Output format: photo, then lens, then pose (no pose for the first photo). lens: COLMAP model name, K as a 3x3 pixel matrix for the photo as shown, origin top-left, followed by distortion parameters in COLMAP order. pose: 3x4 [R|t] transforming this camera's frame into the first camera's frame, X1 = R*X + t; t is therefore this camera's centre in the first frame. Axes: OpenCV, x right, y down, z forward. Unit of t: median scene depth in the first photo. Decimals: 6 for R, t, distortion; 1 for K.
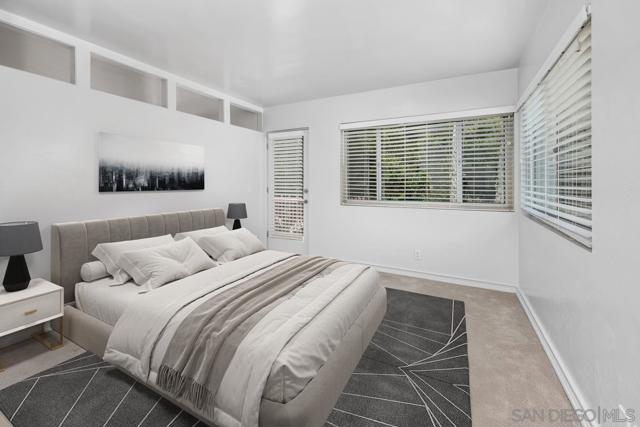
lens RADIAL K [[267.9, 0, 317.7], [0, 267.9, 194.1], [0, 0, 1]] dist [0.000324, -0.000145]
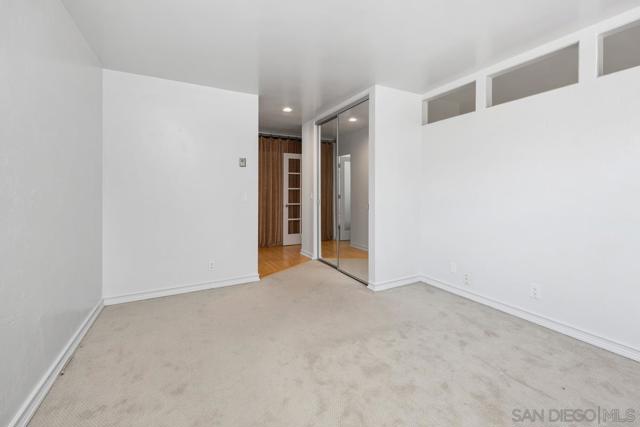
lens RADIAL K [[267.9, 0, 317.7], [0, 267.9, 194.1], [0, 0, 1]] dist [0.000324, -0.000145]
pose [[-0.566290, 0.025162, -0.823822, 0.447193], [-0.013478, 0.999118, 0.039780, -0.043740], [0.824096, 0.033631, -0.565451, 0.879119]]
